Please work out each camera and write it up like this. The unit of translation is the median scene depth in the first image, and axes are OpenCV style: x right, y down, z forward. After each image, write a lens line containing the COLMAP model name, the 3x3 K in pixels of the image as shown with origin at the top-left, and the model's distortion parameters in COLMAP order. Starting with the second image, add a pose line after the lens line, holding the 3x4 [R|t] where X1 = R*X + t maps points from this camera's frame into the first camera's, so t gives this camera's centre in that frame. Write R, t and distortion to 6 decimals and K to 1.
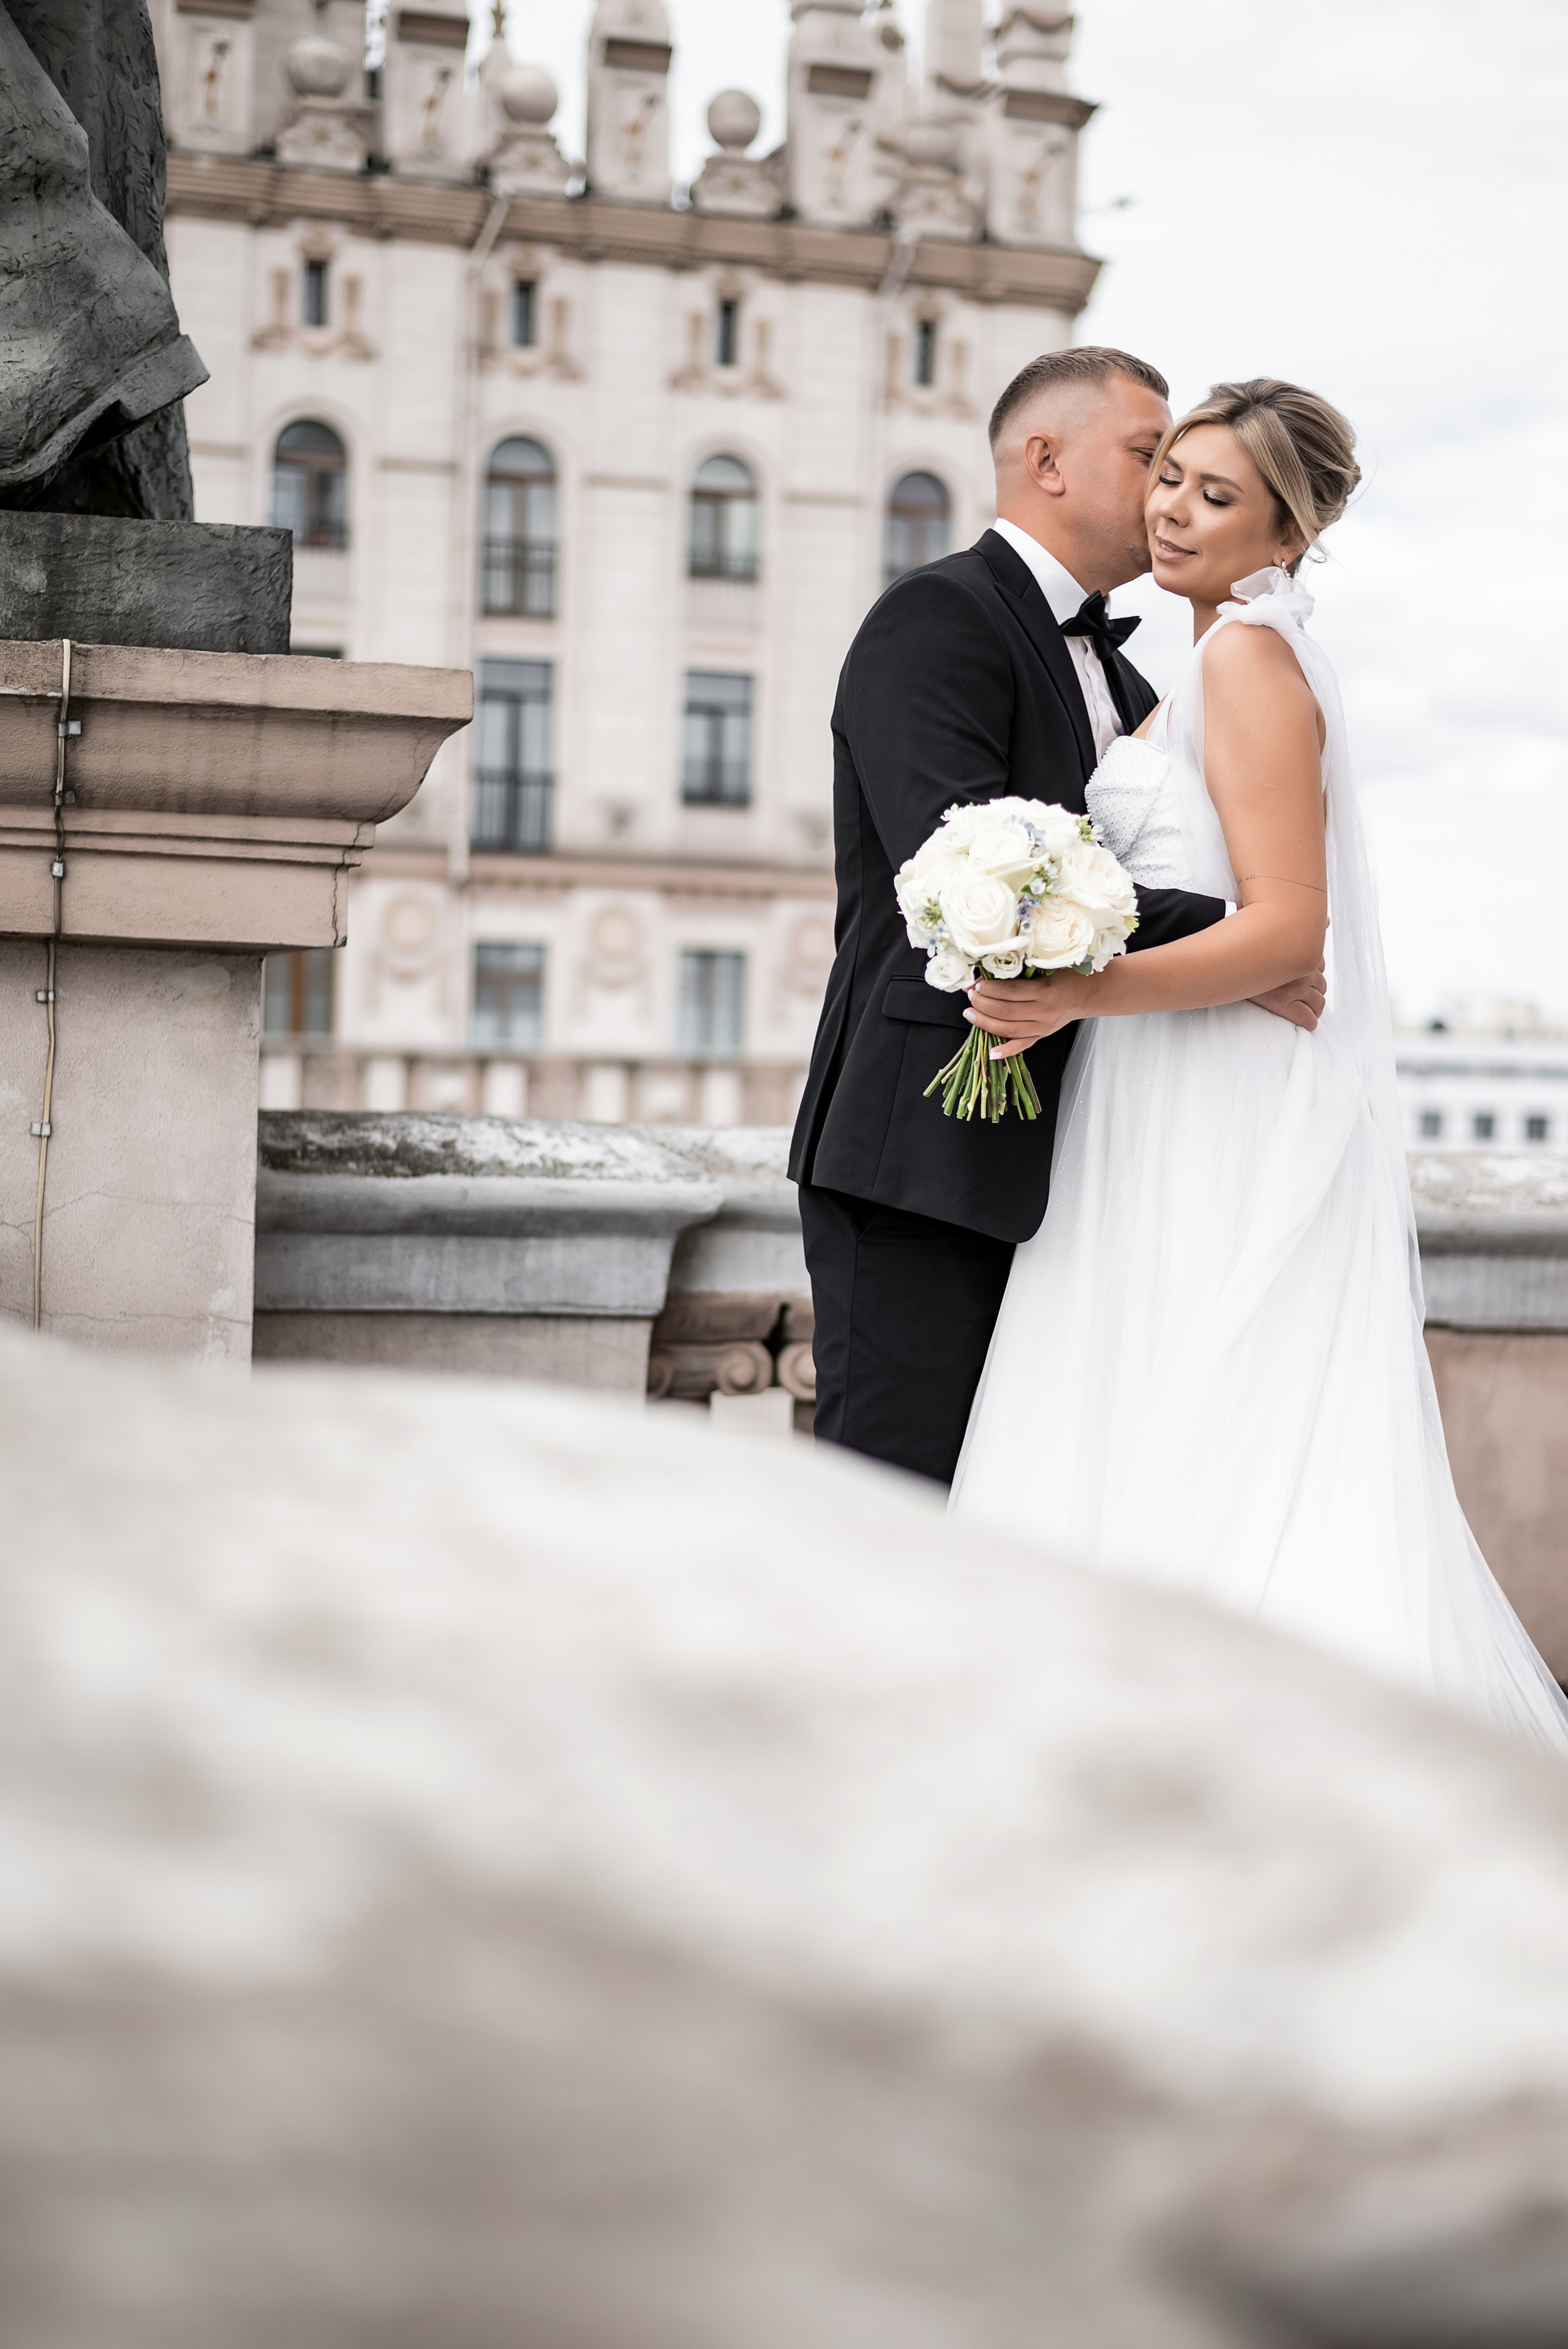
lens RADIAL K [[3429.3, 0, 796.5], [0, 3429.3, 1172.7], [0, 0, 1]] dist [-0.006482, 0.052021]
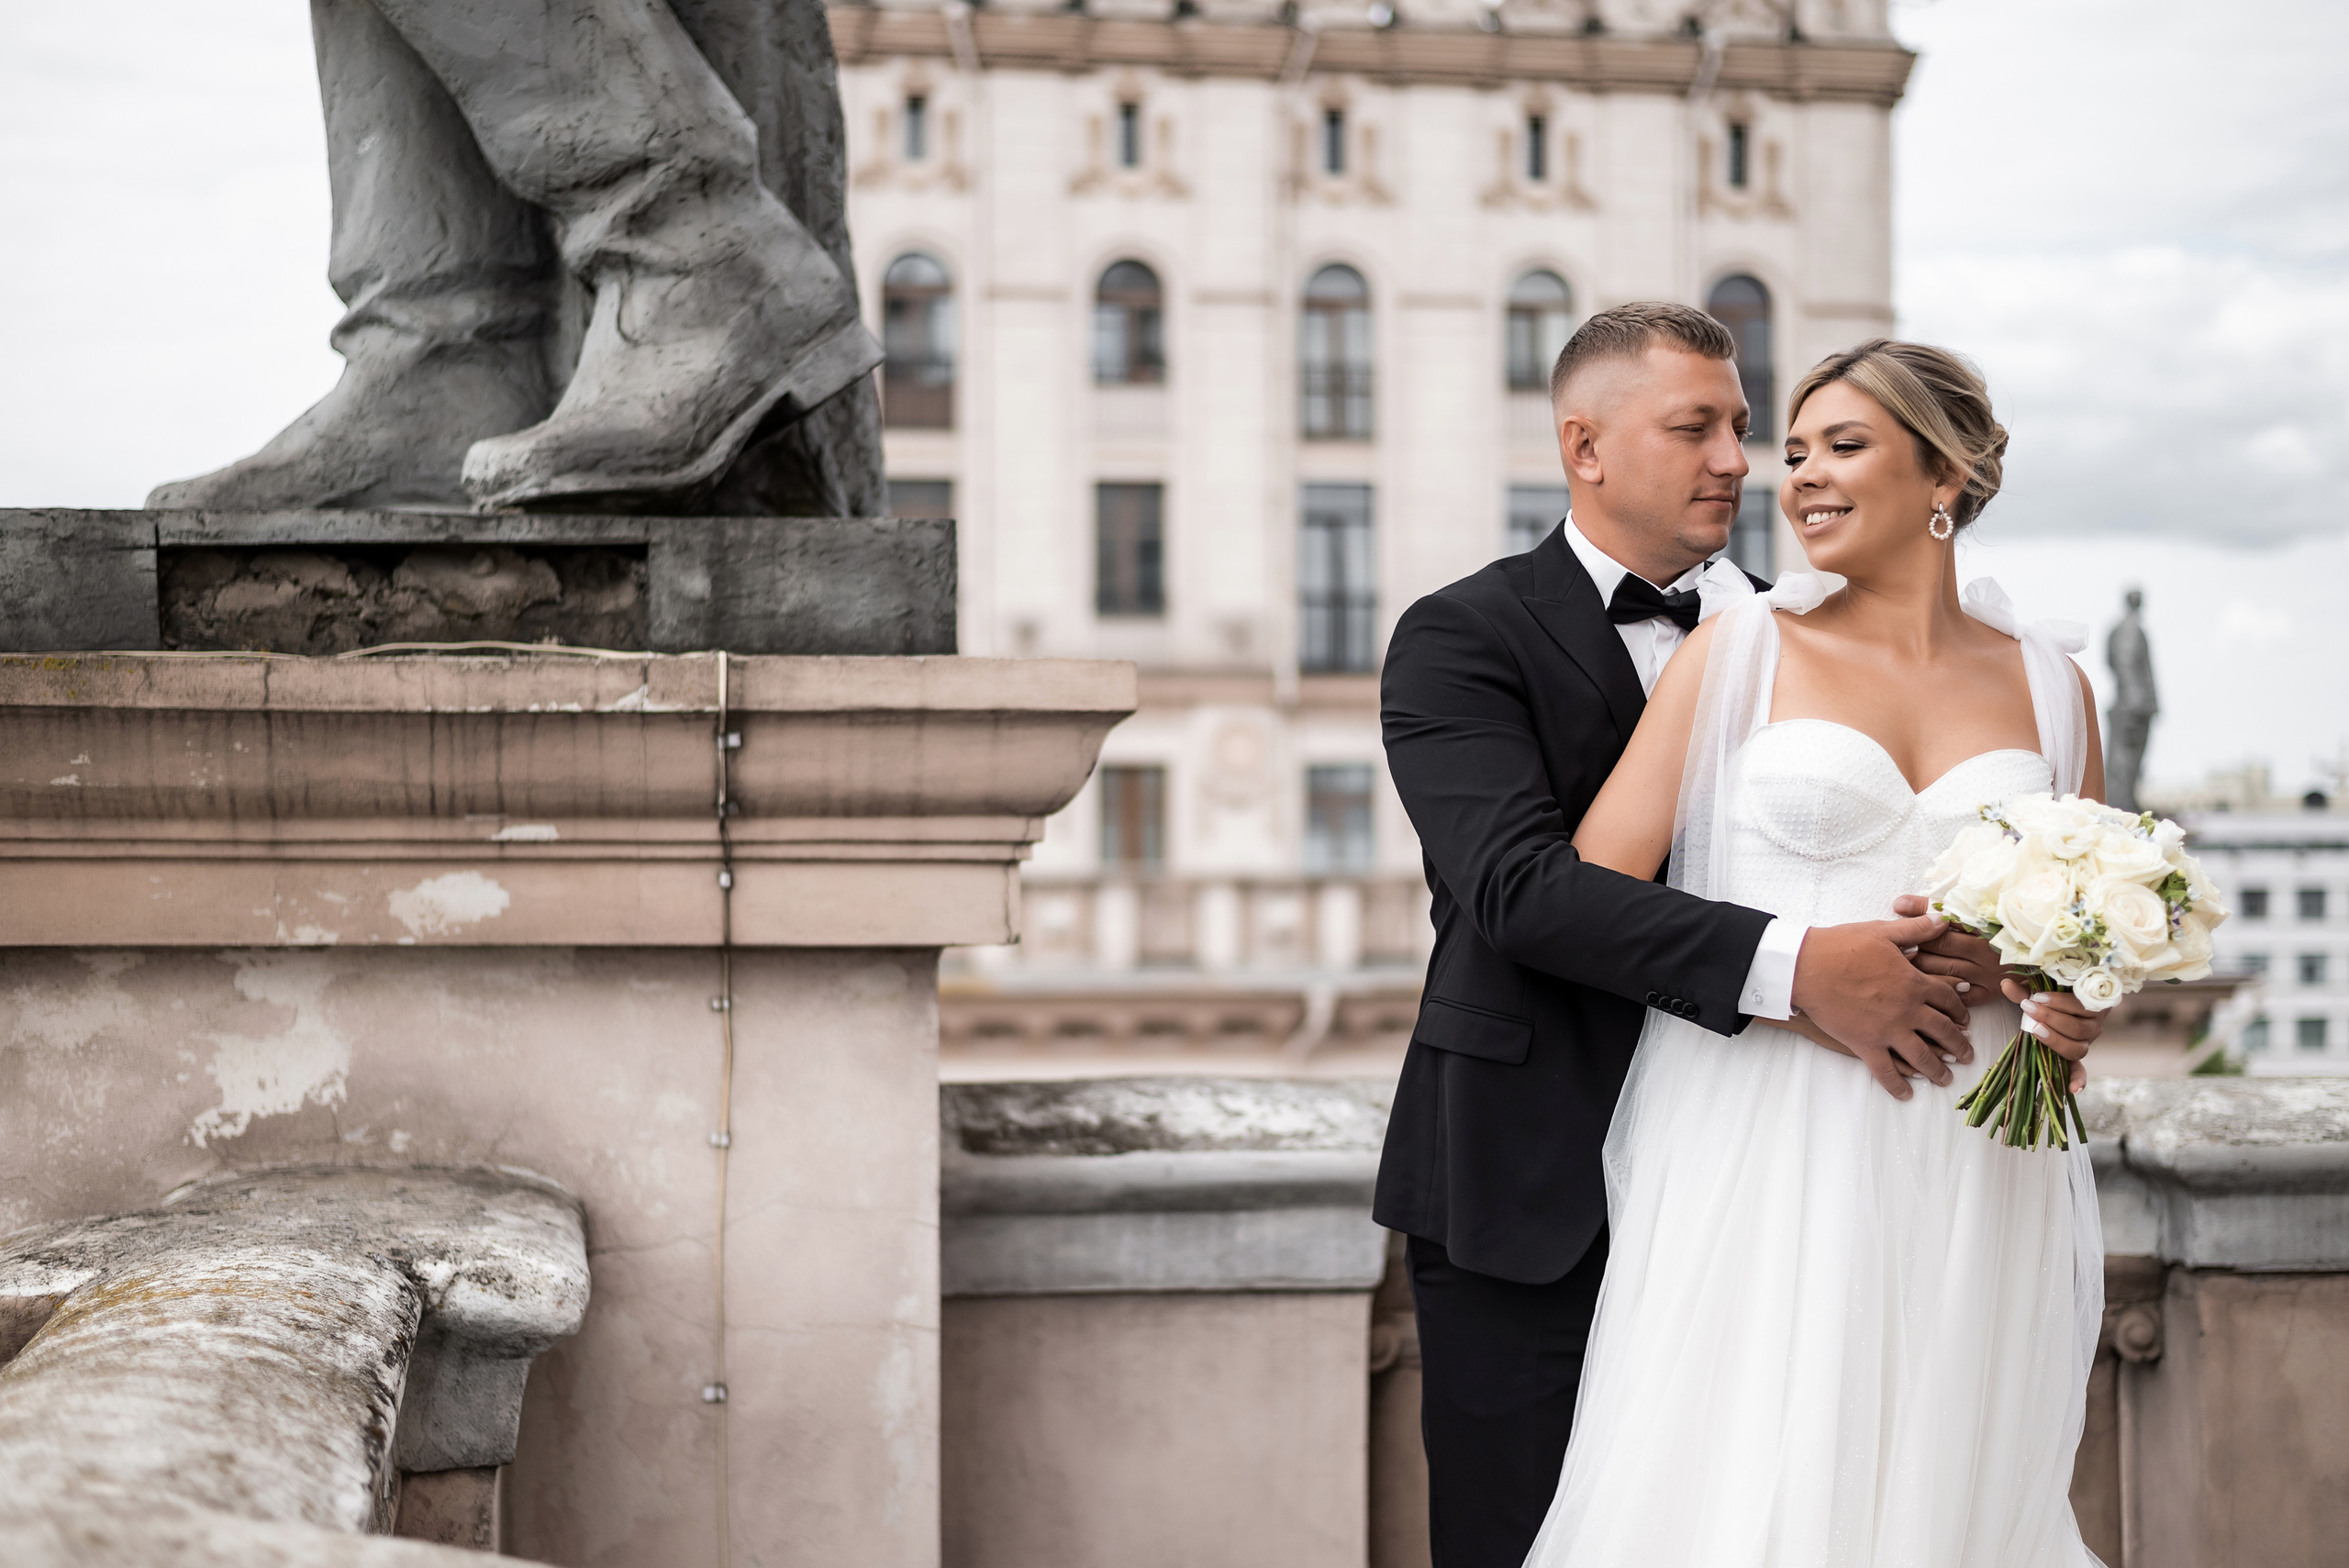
lens RADIAL K [[3429.6, 0, 1174.5], [0, 3429.6, 784.0], [0, 0, 1]] dist [-0.006482, 0.052021]
pose [[0.990048, -0.036922, -0.135802, 0.039864], [0.029327, 0.997914, -0.057507, -0.046411], [0.137643, 0.052952, 0.989066, 0.034137]]
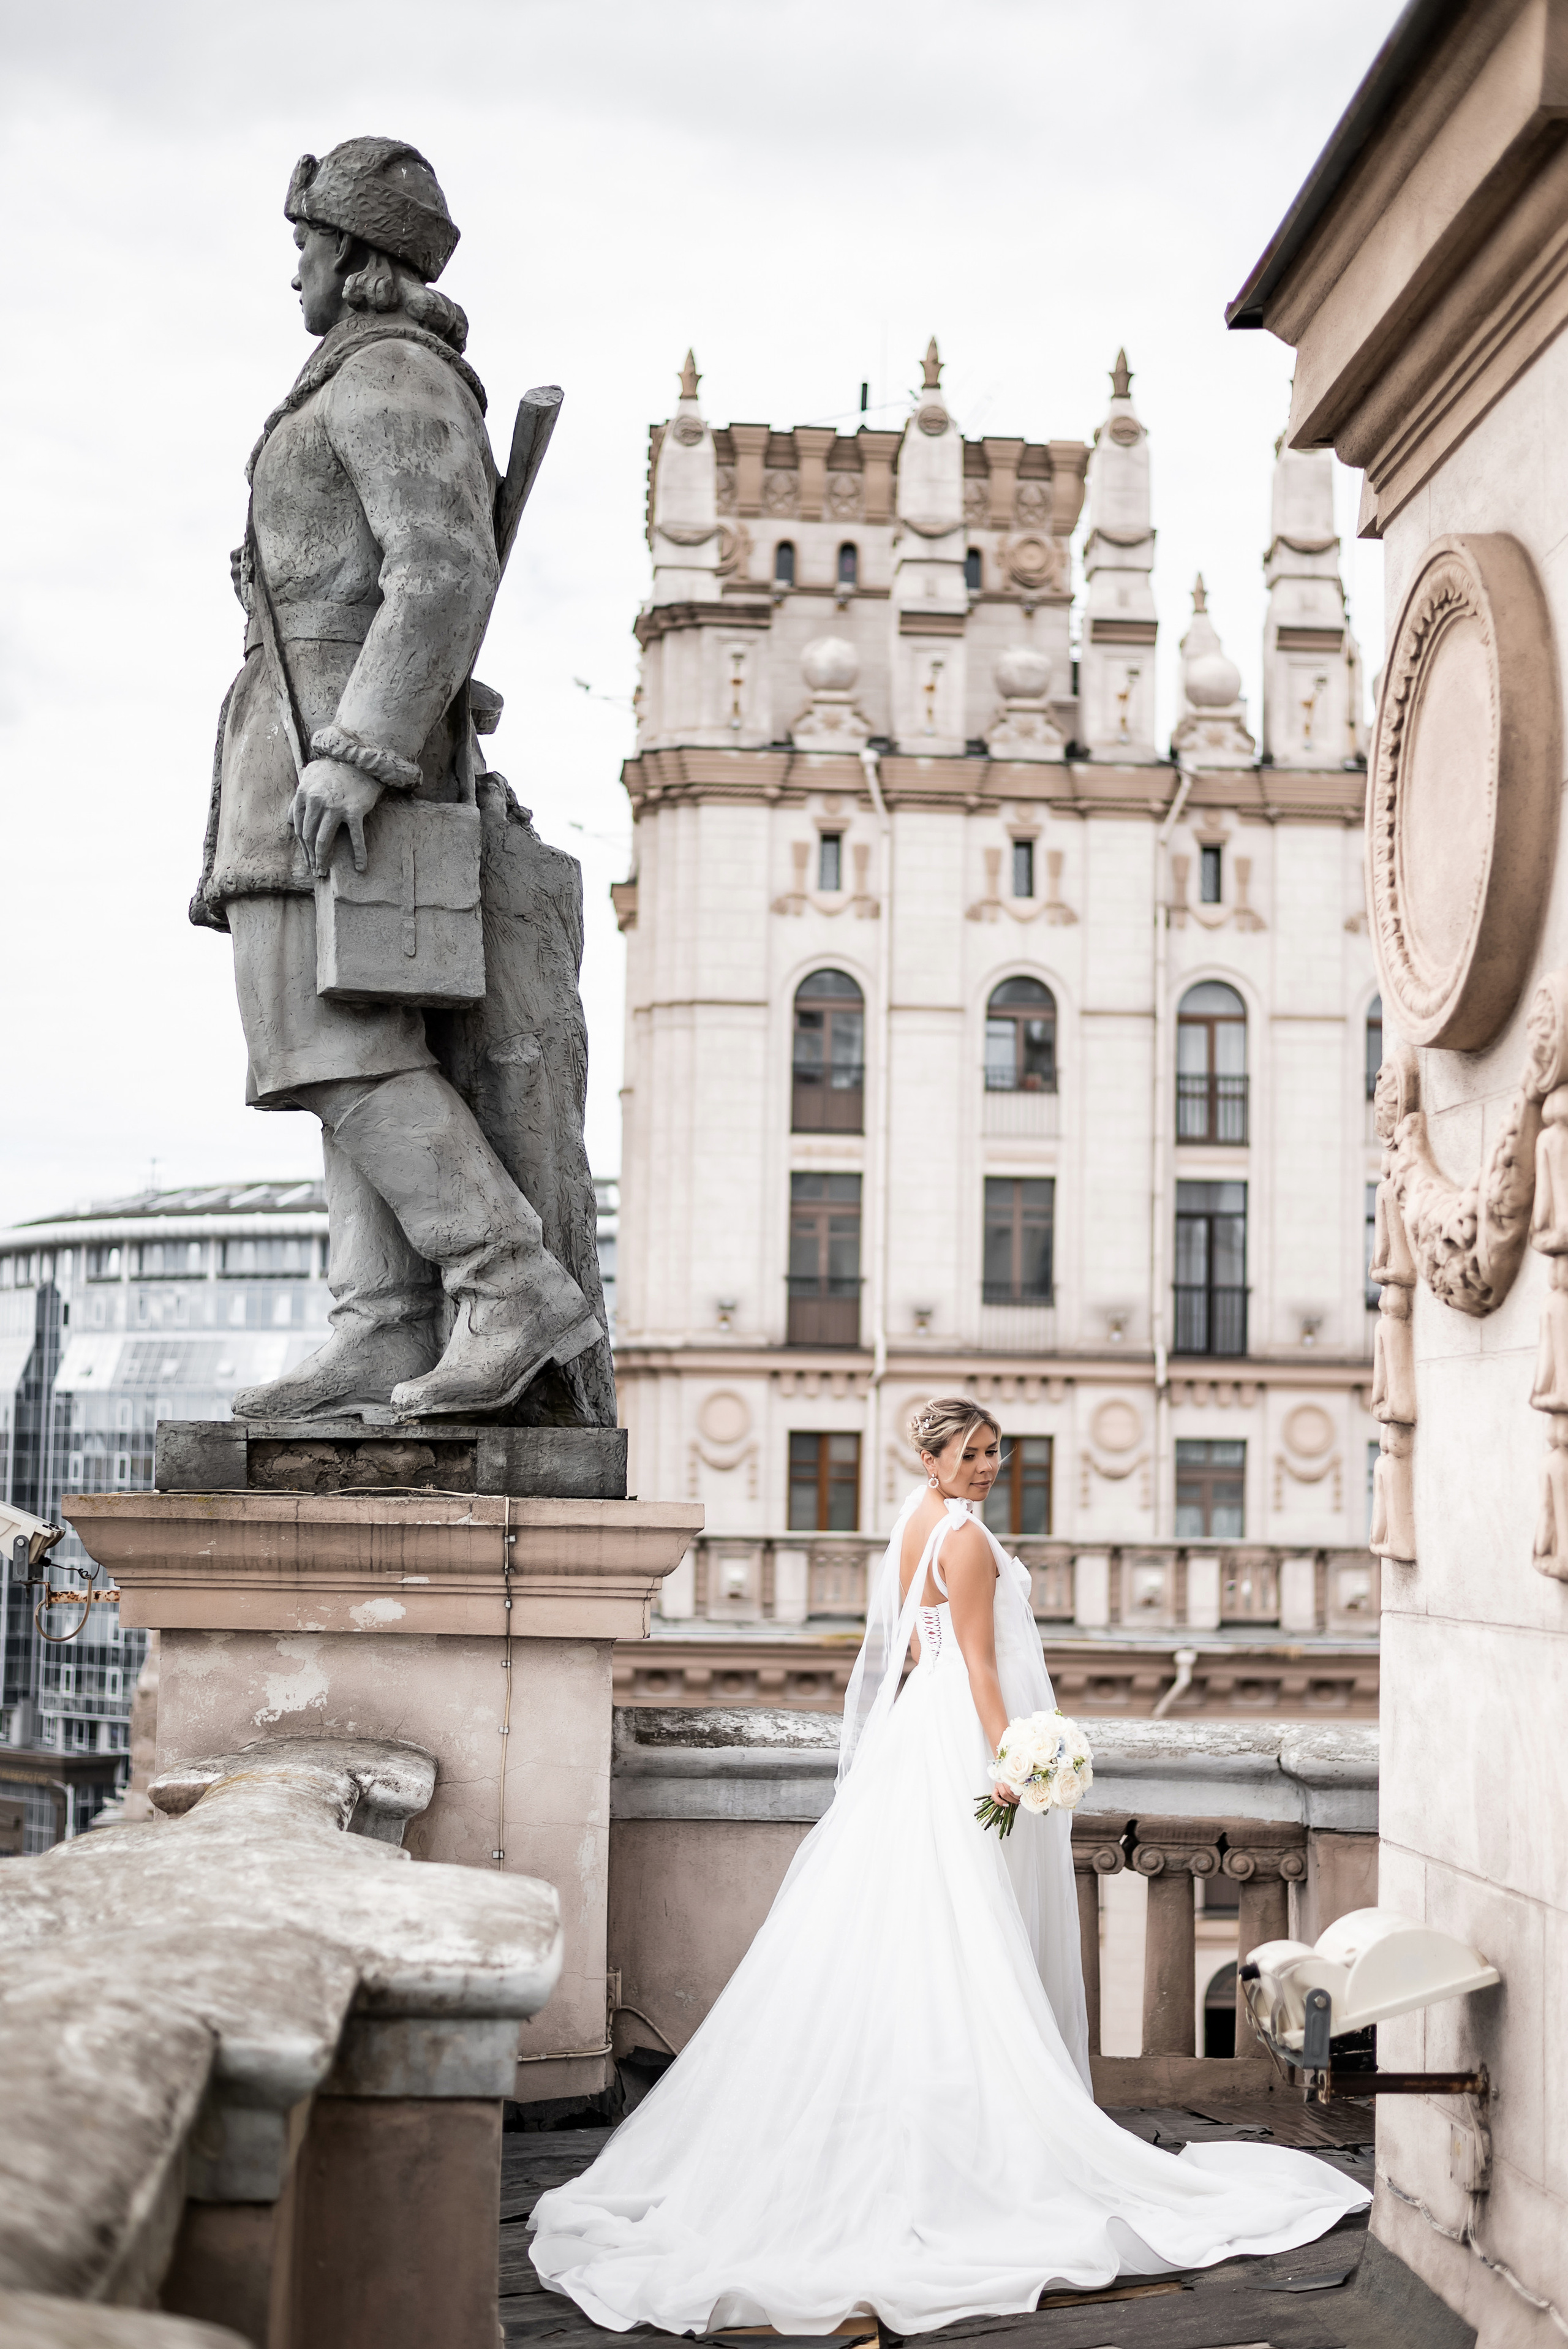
lens RADIAL K [[3429.3, 0, 796.5], [0, 3429.3, 1172.7], [0, 0, 1]] dist [-0.006482, 0.052021]
pose [[0.973262, -0.035039, -0.227009, 0.360675], [0.004259, 0.990879, -0.134684, -0.056235], [0.229657, 0.130116, 0.964535, -0.823044]]
